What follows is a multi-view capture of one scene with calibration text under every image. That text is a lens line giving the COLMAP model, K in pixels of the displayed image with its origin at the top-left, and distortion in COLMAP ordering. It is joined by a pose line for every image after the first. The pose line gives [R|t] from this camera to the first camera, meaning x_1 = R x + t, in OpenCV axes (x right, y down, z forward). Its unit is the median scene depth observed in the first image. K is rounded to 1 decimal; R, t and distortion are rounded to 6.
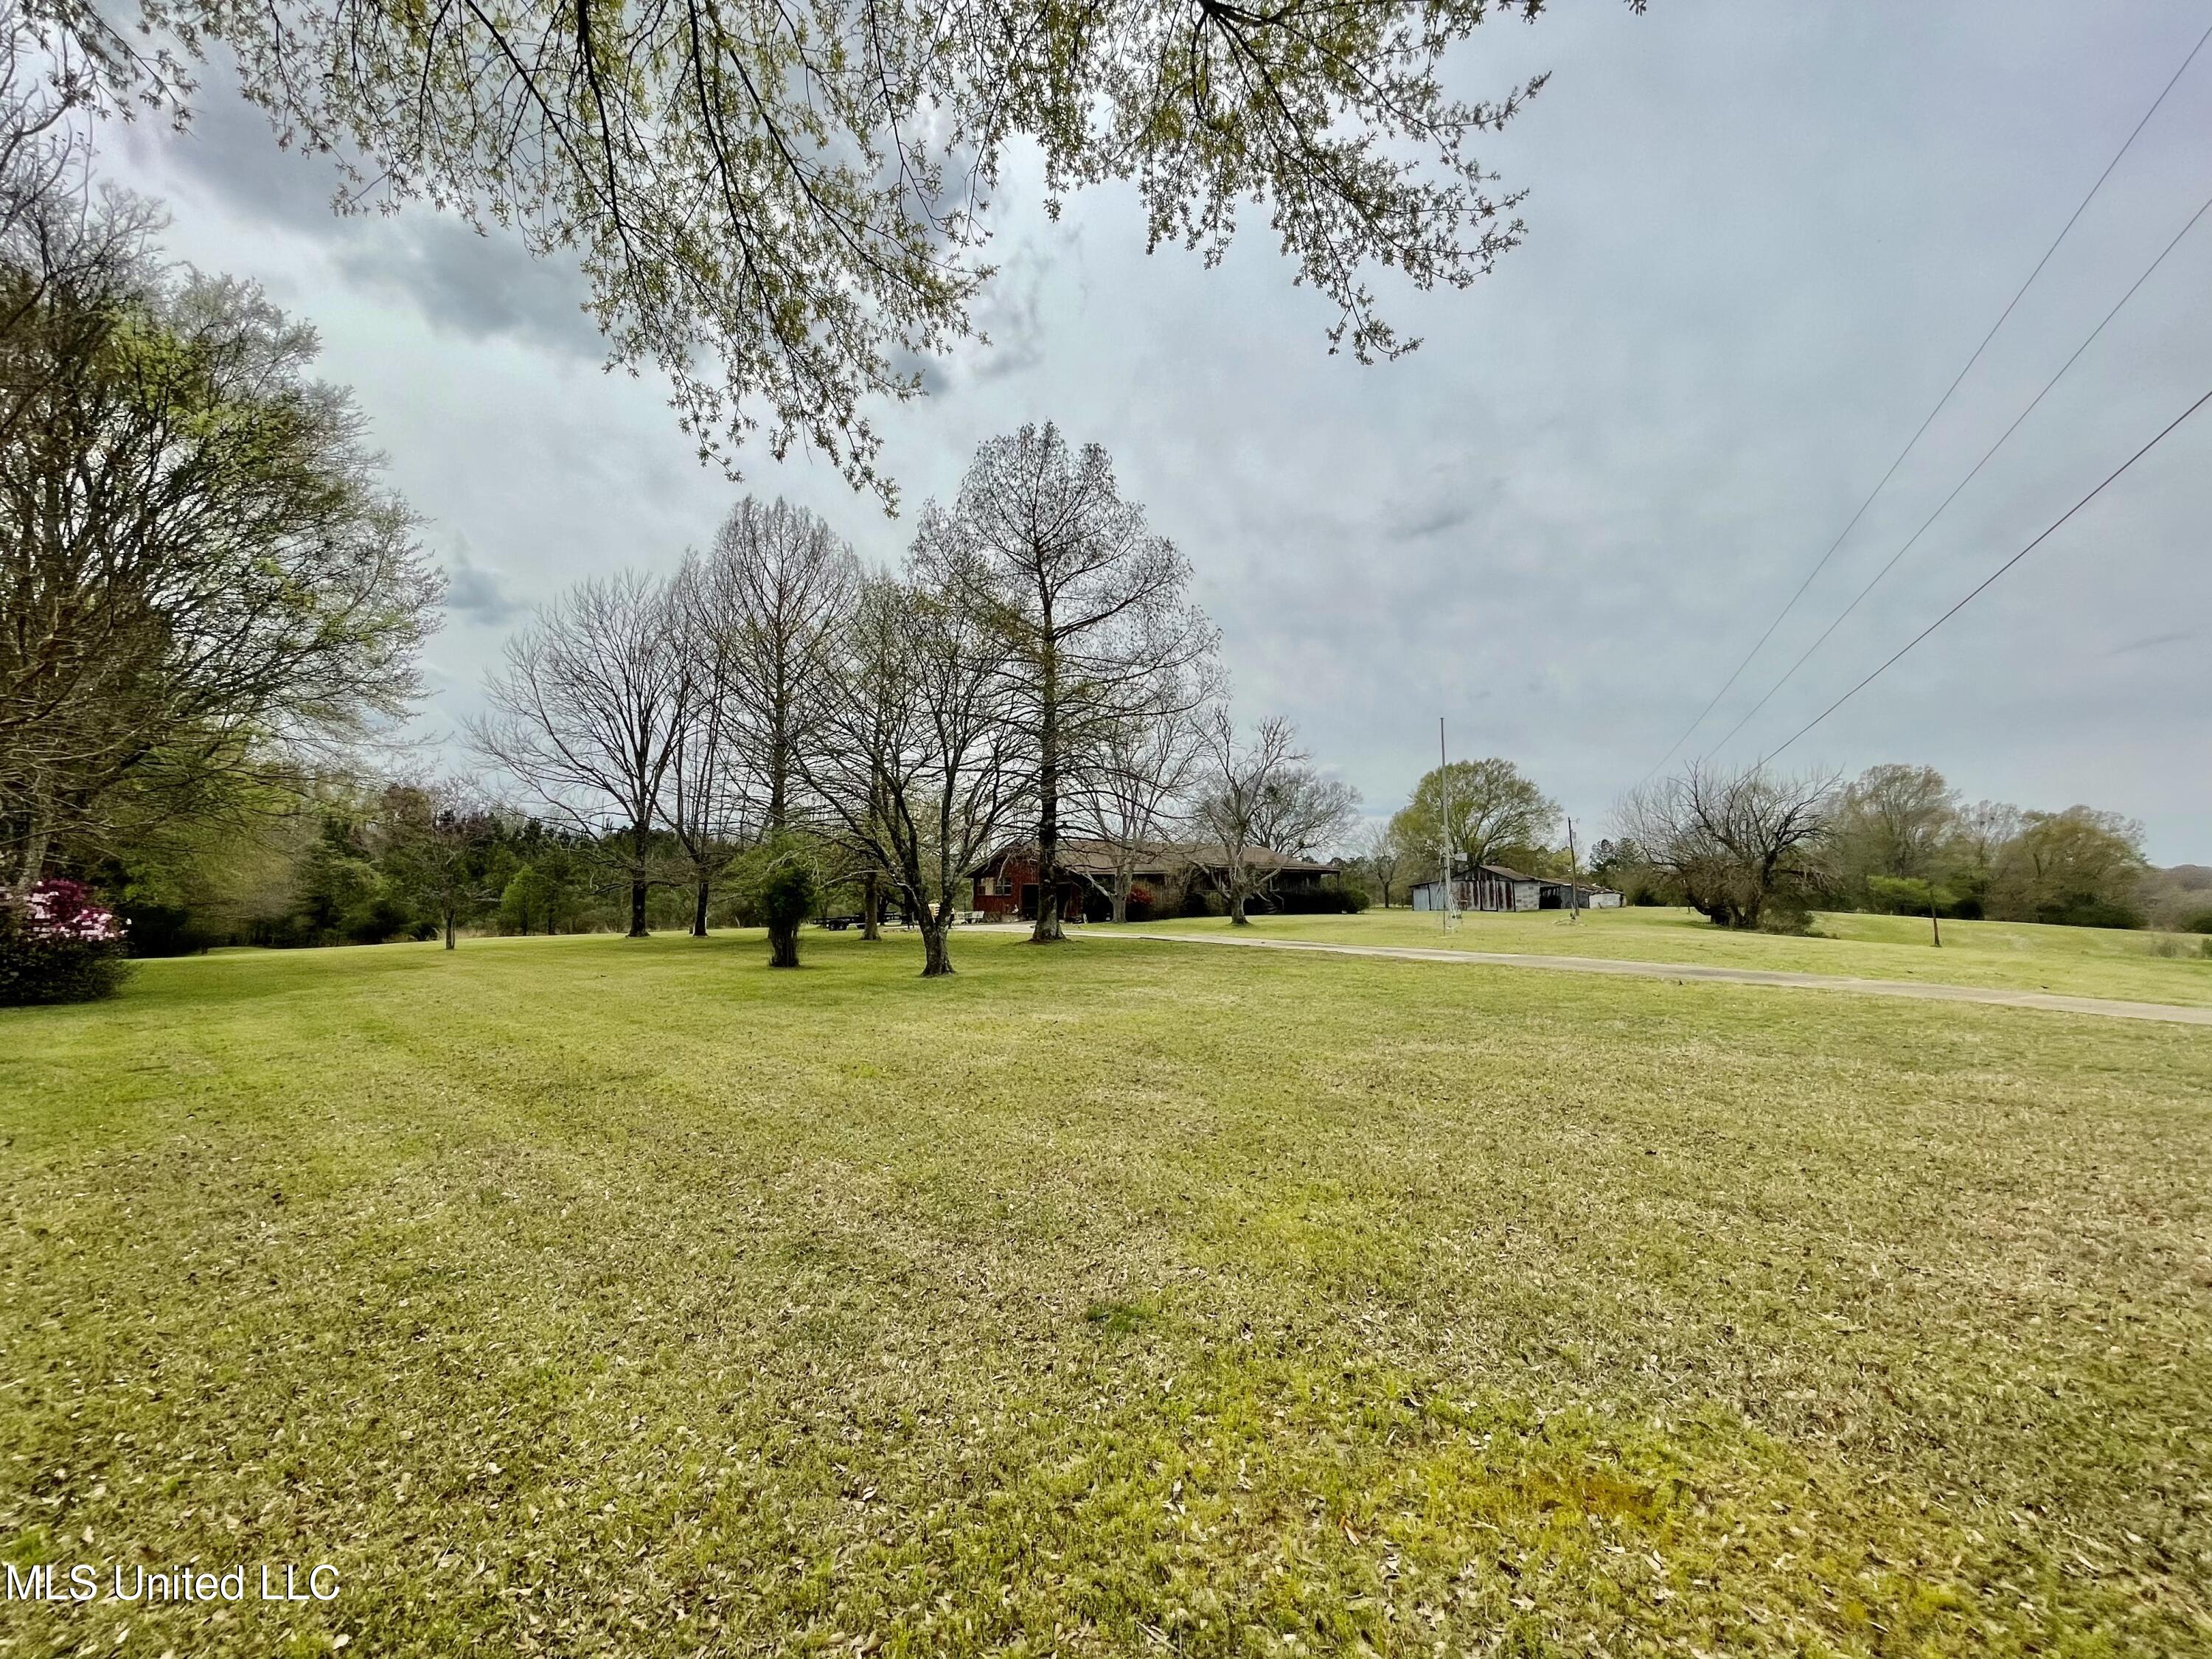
lens RADIAL K [[908.0, 0, 1097.7], [0, 908.0, 817.6], [0, 0, 1]] dist [0.001346, -0.000122]
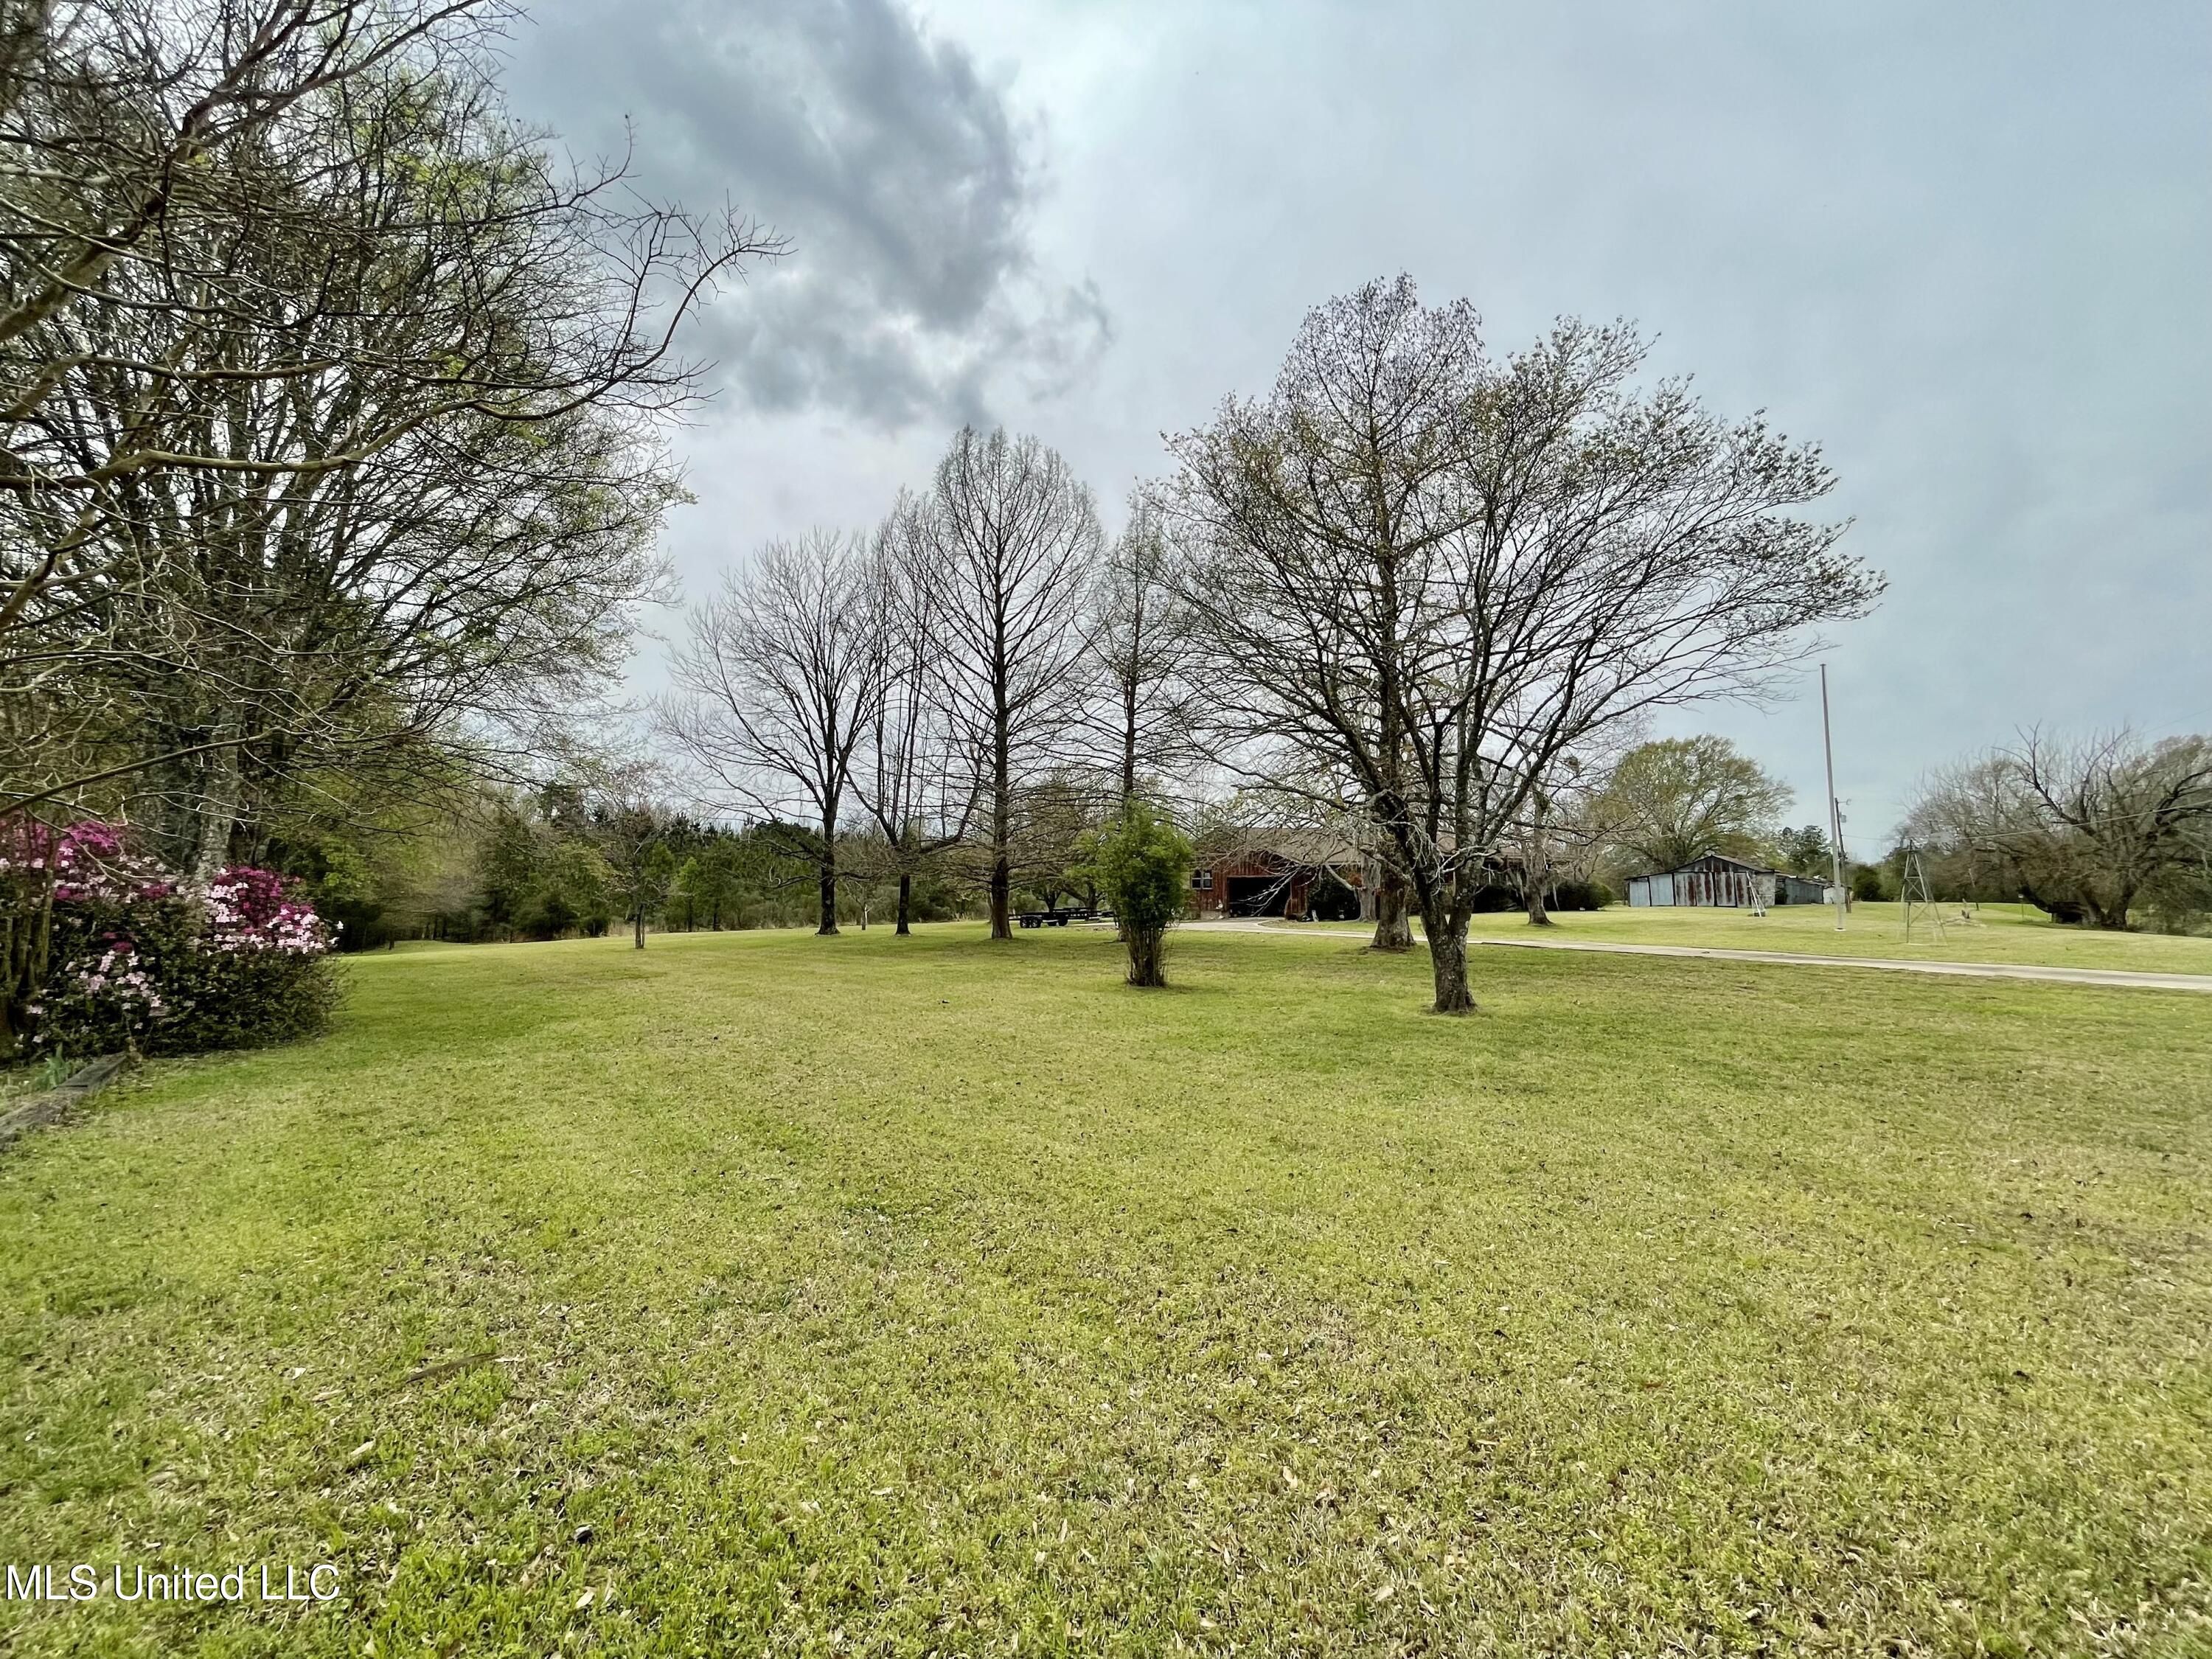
lens RADIAL K [[908.0, 0, 1103.9], [0, 908.0, 819.6], [0, 0, 1]] dist [0.001346, -0.000122]
pose [[0.994791, -0.008455, -0.101585, -0.147898], [0.009305, 0.999926, 0.007893, 0.011932], [0.101510, -0.008797, 0.994796, 0.131944]]
